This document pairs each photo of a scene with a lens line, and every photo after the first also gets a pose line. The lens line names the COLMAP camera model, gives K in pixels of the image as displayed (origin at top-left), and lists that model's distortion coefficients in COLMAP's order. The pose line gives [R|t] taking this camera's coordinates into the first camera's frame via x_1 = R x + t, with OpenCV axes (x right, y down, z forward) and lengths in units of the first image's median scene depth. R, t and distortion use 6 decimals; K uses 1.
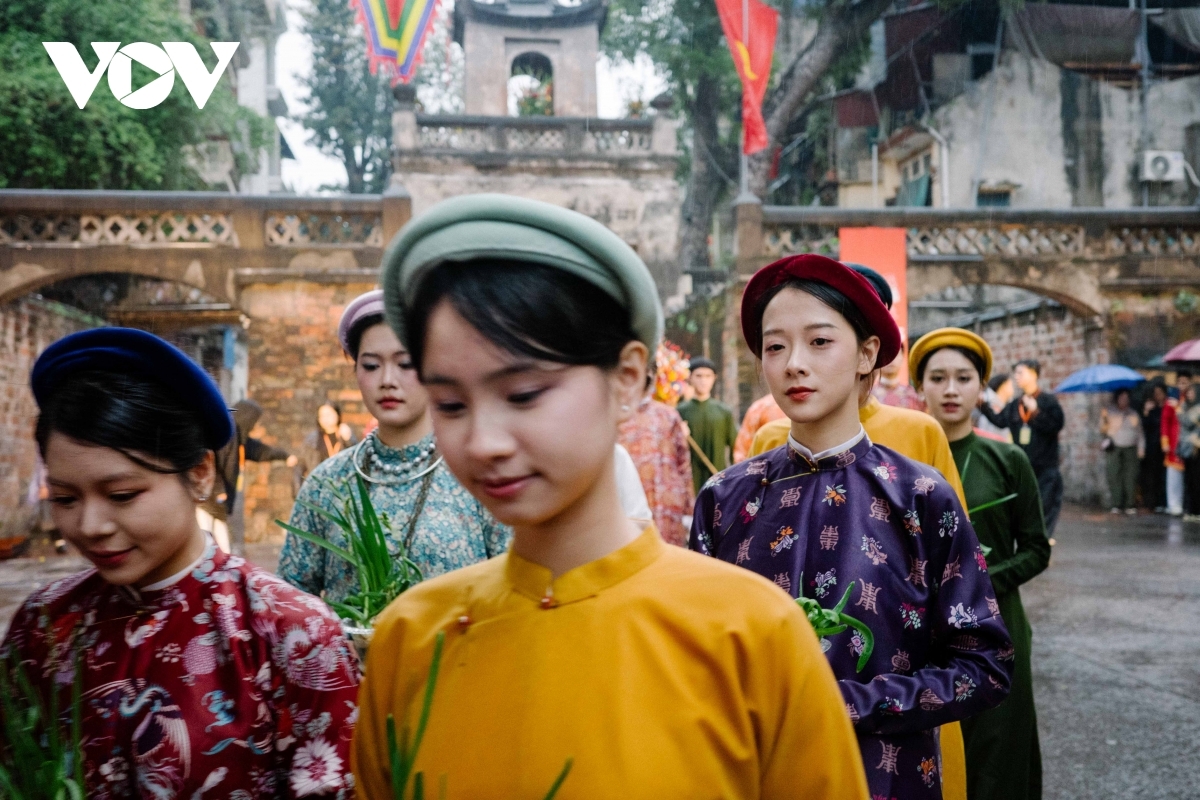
lens RADIAL K [[1375.3, 0, 607.7], [0, 1375.3, 397.9], [0, 0, 1]] dist [0.026587, 0.000337]
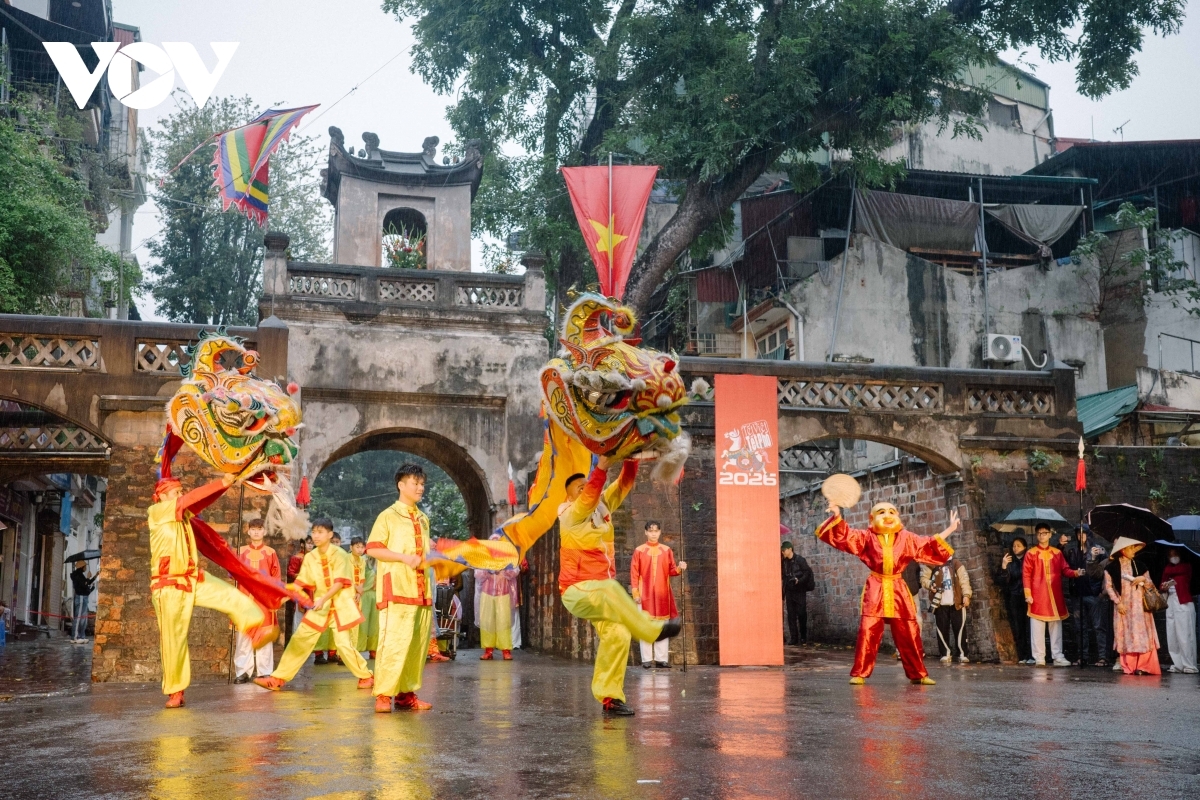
lens RADIAL K [[1377.4, 0, 589.9], [0, 1377.4, 392.9], [0, 0, 1]] dist [0.026310, -0.007958]
pose [[0.994802, 0.029733, 0.097393, -0.015700], [-0.015688, 0.989754, -0.141918, 0.026661], [-0.100615, 0.139652, 0.985076, 0.005554]]
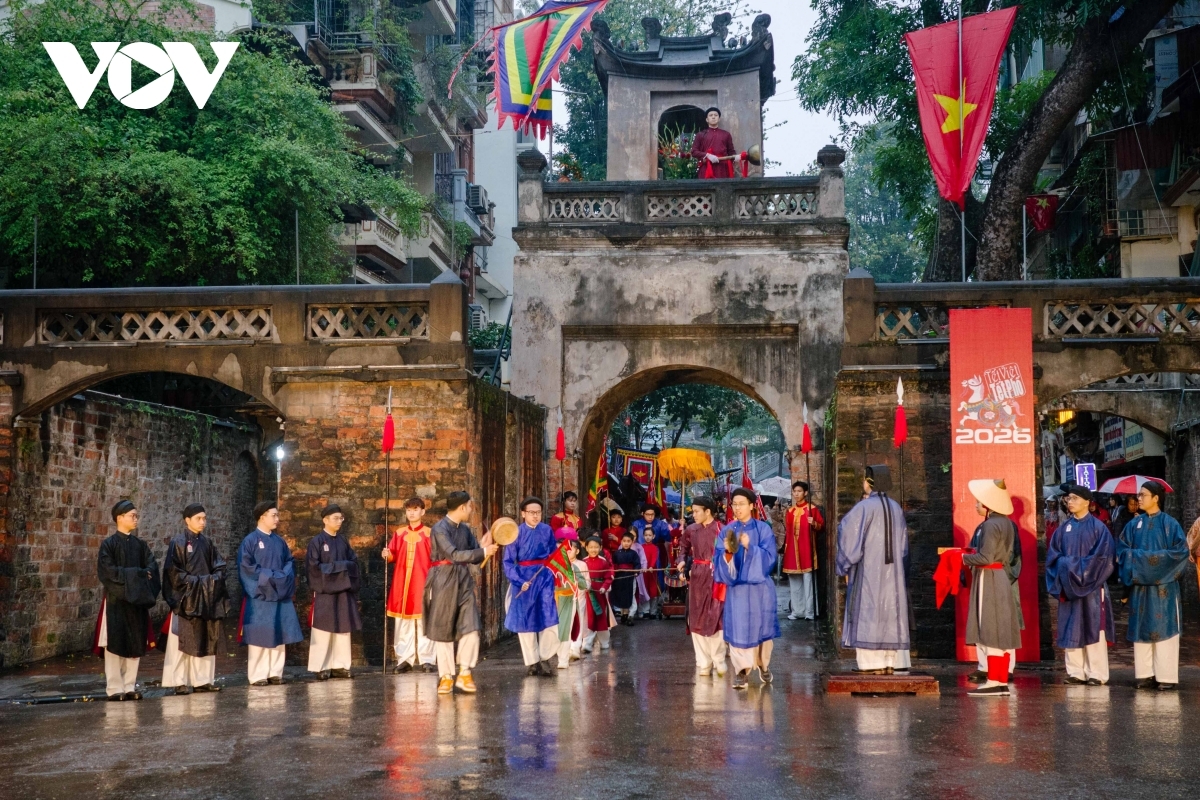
lens RADIAL K [[1652.5, 0, 570.5], [0, 1652.5, 400.5], [0, 0, 1]] dist [0.020953, 0.008114]
pose [[0.968256, -0.006829, -0.249865, 0.142023], [-0.007422, 0.998400, -0.056049, -0.006983], [0.249849, 0.056125, 0.966657, -0.016727]]
